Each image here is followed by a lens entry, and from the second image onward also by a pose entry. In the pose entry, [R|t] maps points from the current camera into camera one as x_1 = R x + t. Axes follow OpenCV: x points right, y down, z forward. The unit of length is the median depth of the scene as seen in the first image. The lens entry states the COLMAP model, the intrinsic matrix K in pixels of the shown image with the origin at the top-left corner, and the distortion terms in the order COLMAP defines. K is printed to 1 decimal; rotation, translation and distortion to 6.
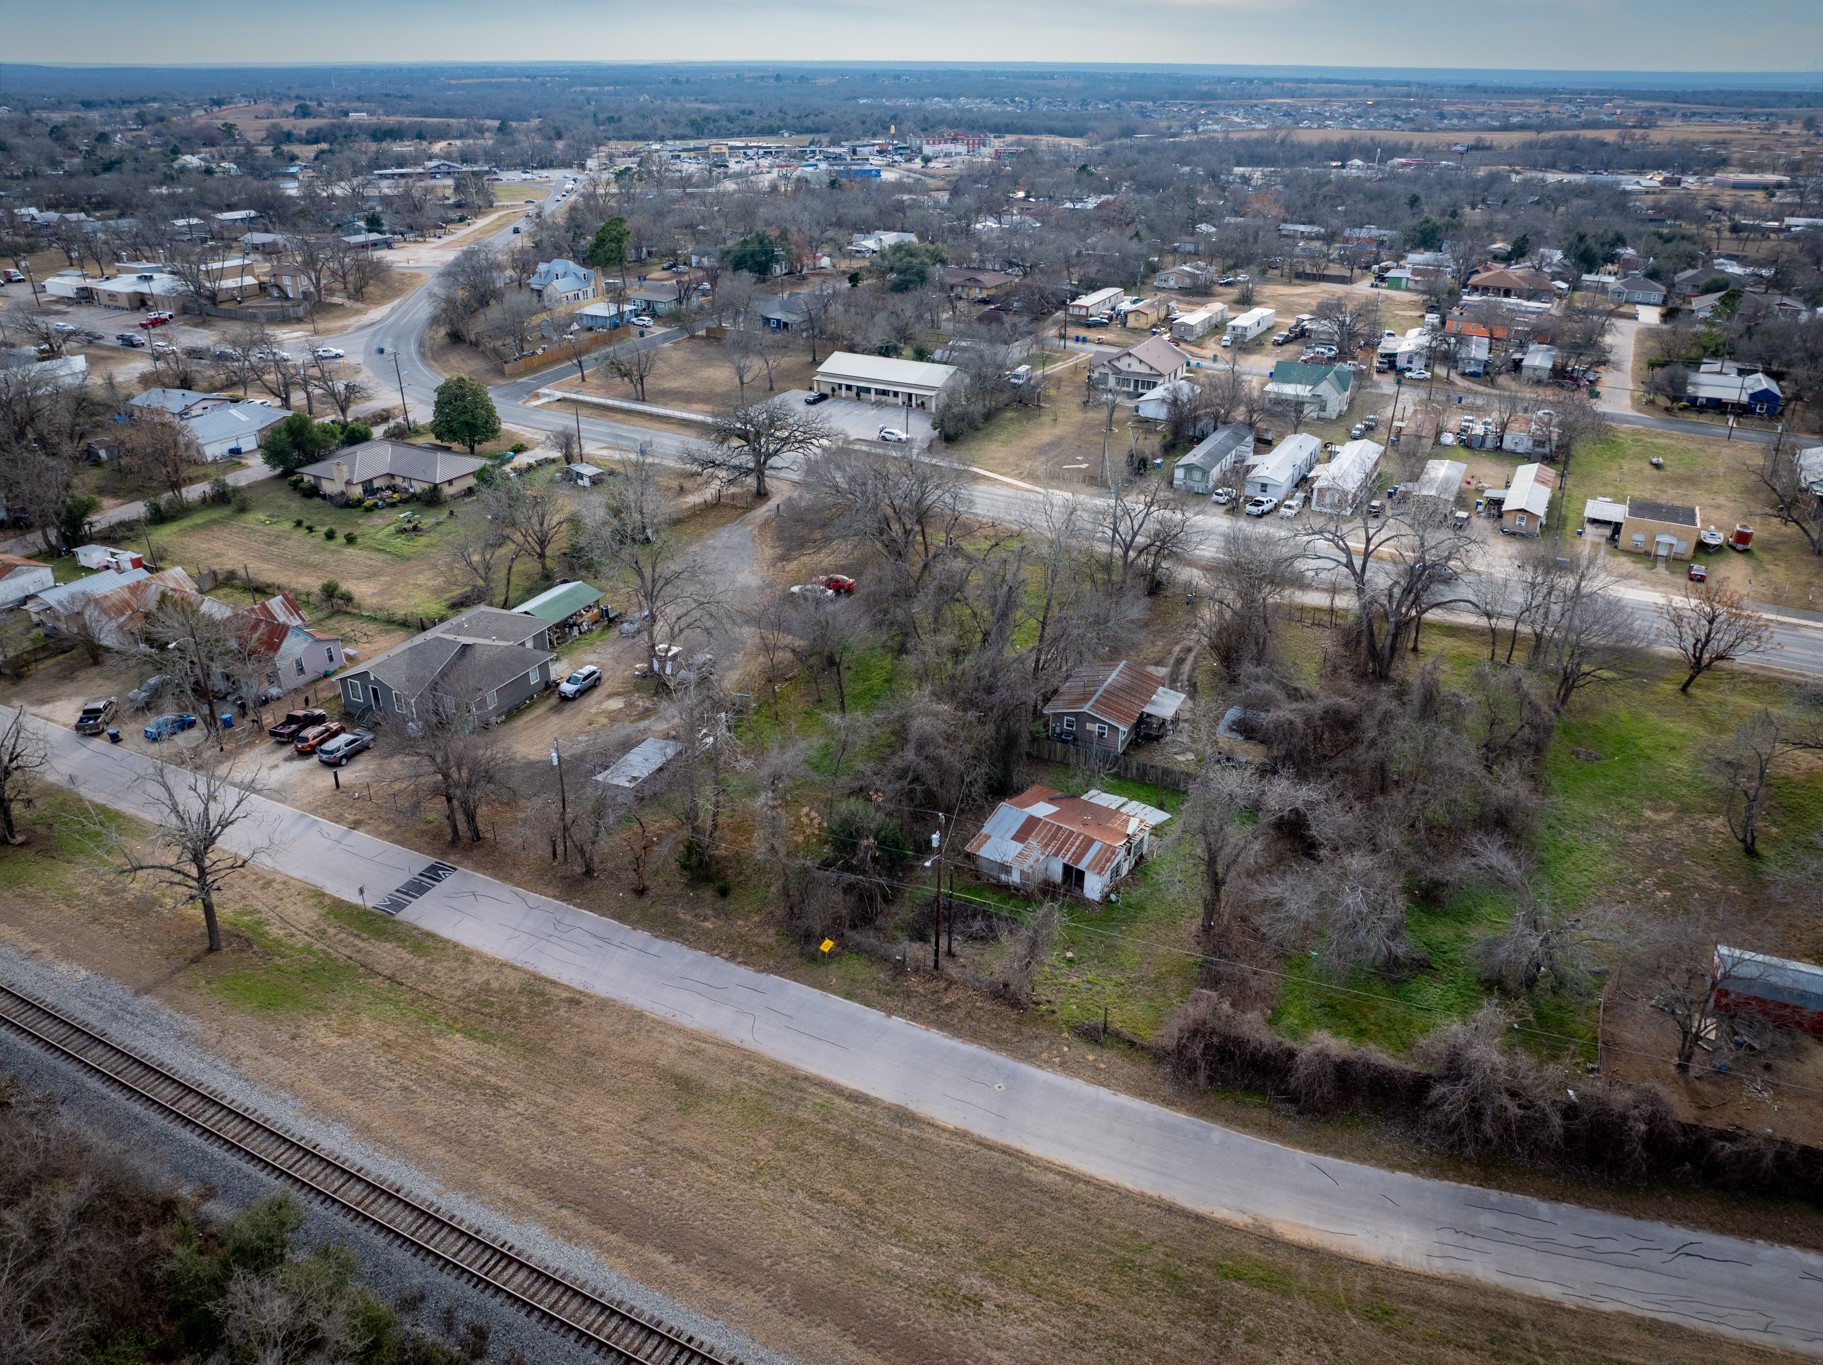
lens RADIAL K [[1307.6, 0, 906.2], [0, 1307.6, 621.6], [0, 0, 1]] dist [-0.047844, 0.001146]
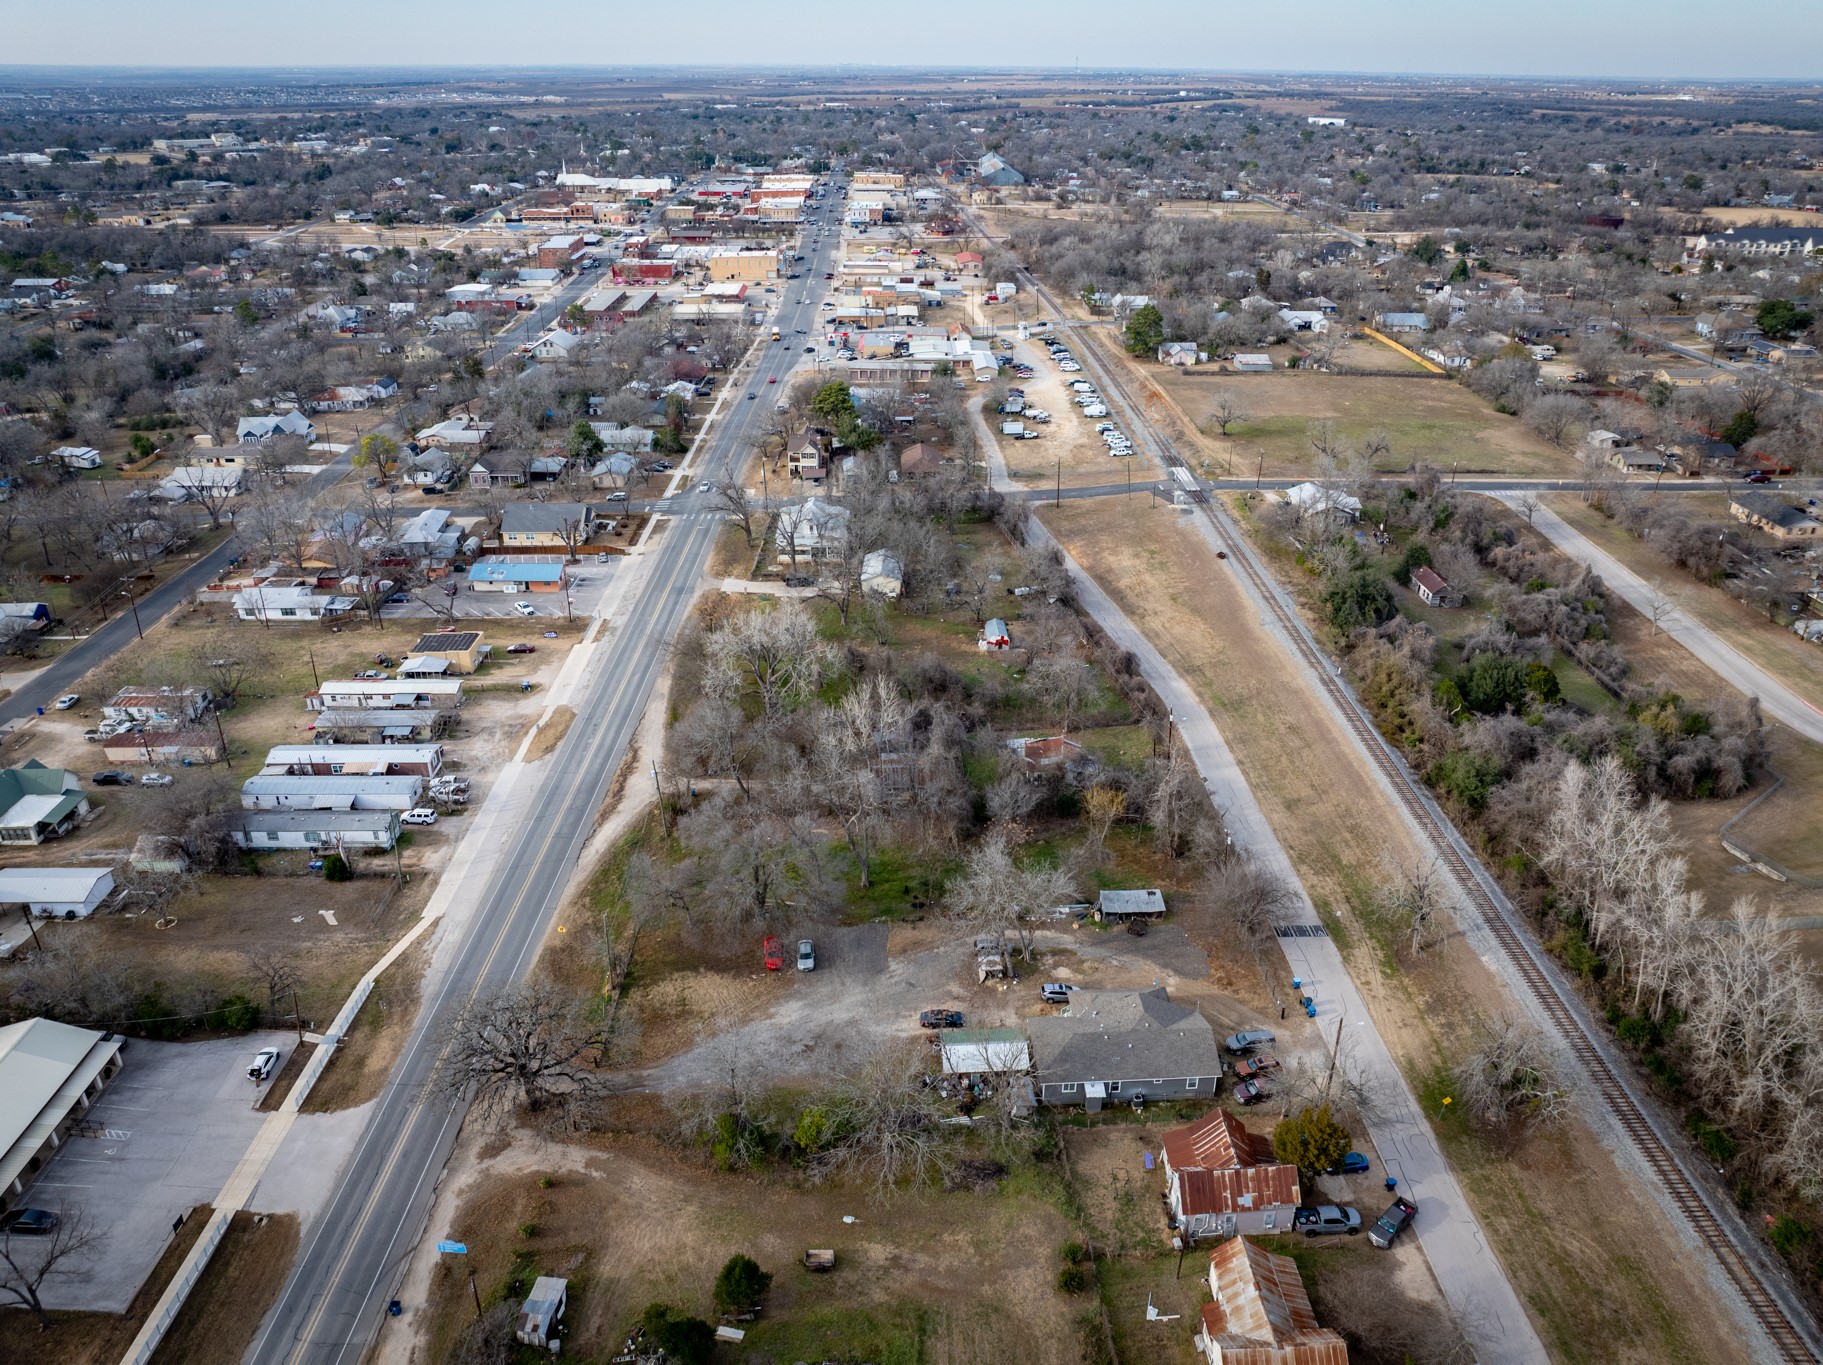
lens RADIAL K [[1279.3, 0, 911.5], [0, 1279.3, 682.5], [0, 0, 1]] dist [-0.038336, 0.005493]
pose [[-0.490582, -0.390026, 0.779236, -0.630139], [0.340292, 0.737486, 0.583366, -0.573533], [-0.802203, 0.551357, -0.229075, 0.776239]]
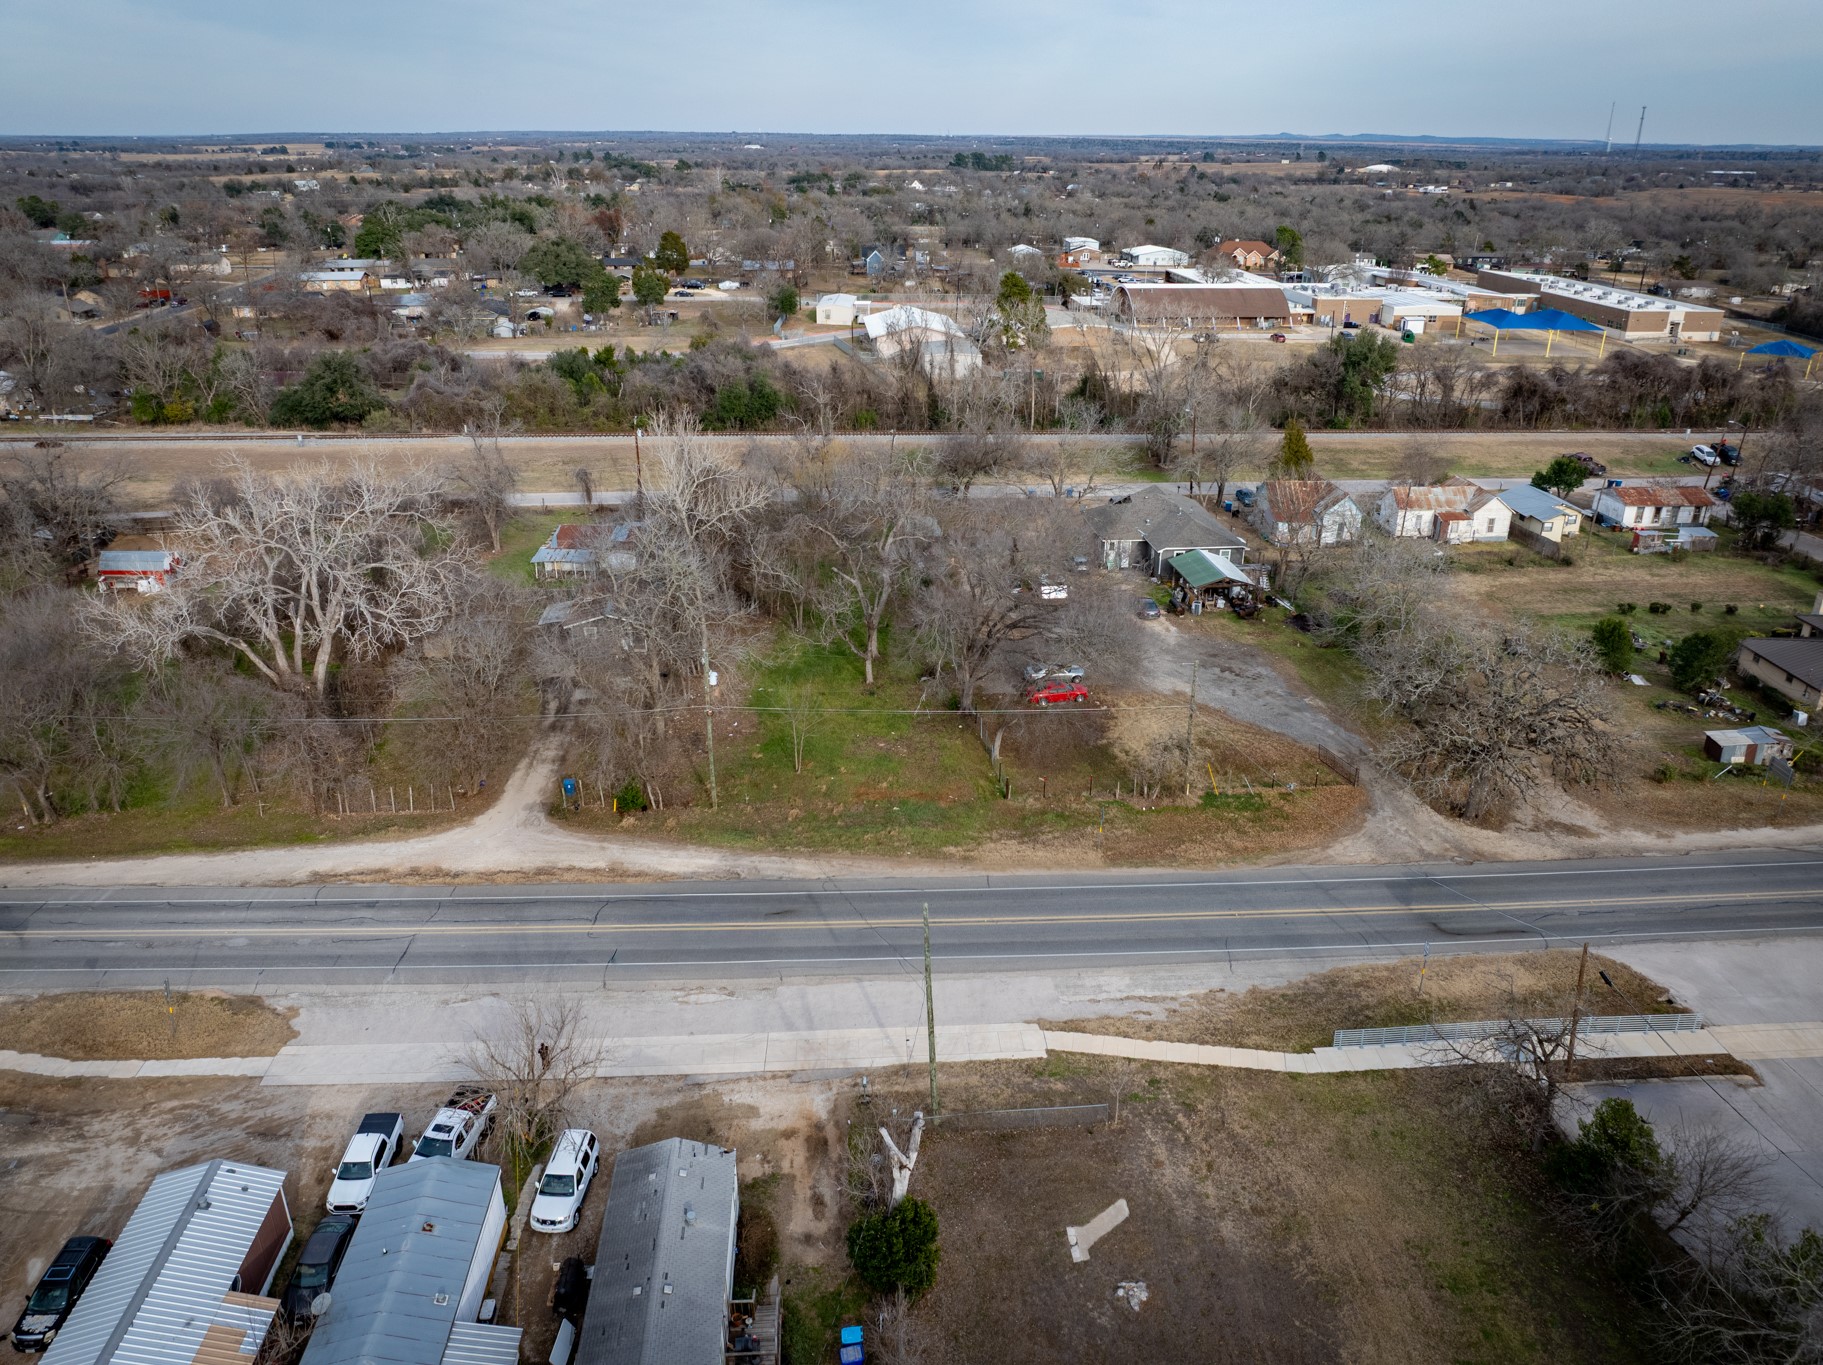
lens RADIAL K [[1279.3, 0, 911.5], [0, 1279.3, 682.5], [0, 0, 1]] dist [-0.038336, 0.005493]
pose [[-0.845846, 0.204902, -0.492504, 0.274302], [-0.215911, 0.712758, 0.667352, -0.375822], [0.487778, 0.670814, -0.558642, 1.027383]]
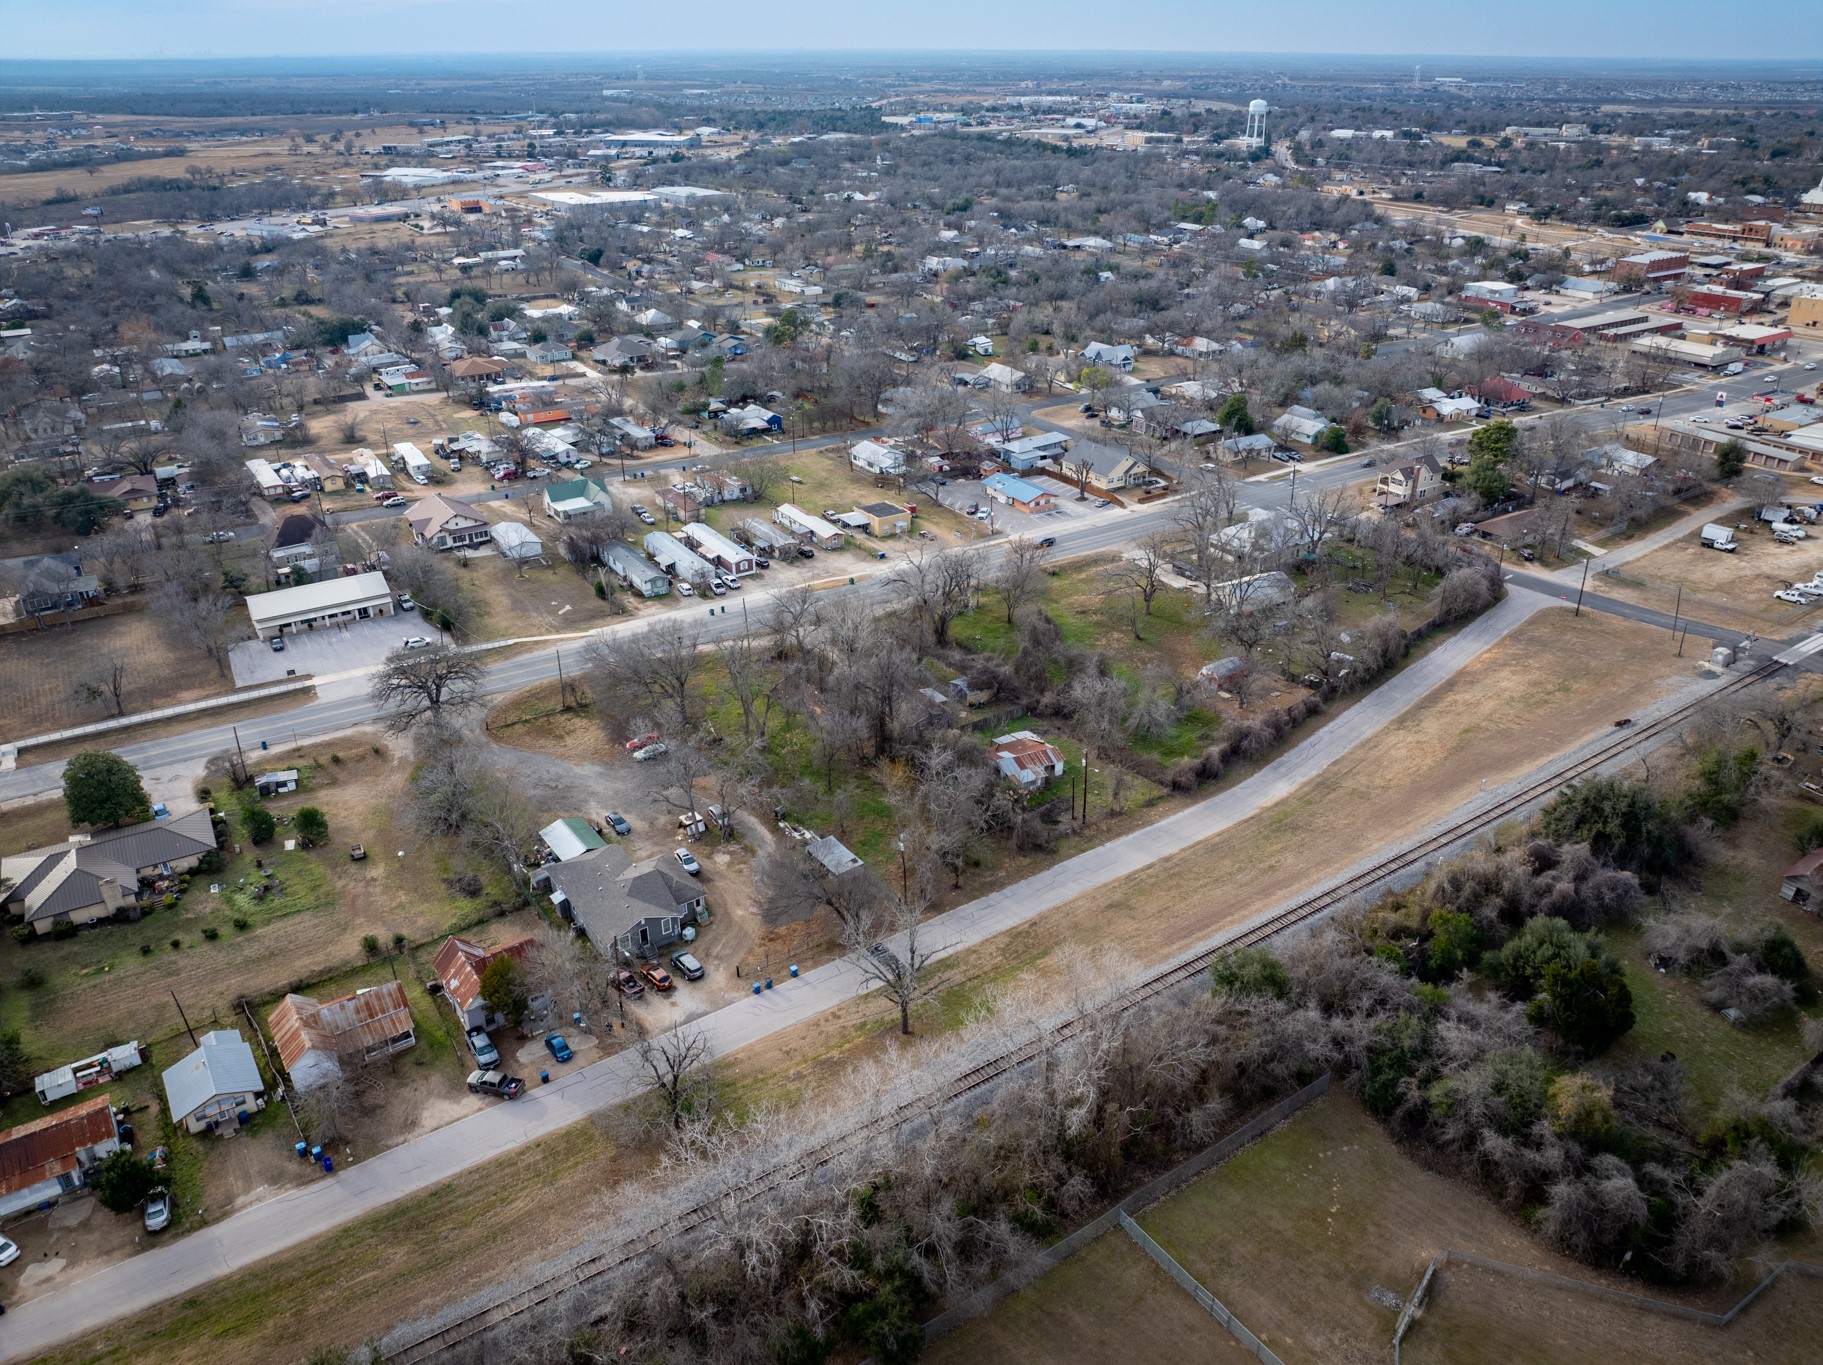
lens RADIAL K [[1279.3, 0, 911.5], [0, 1279.3, 682.5], [0, 0, 1]] dist [-0.038336, 0.005493]
pose [[0.477157, -0.396872, 0.784101, -0.711304], [0.351353, 0.903962, 0.243727, -0.234976], [-0.805526, 0.159200, 0.570774, 0.004888]]
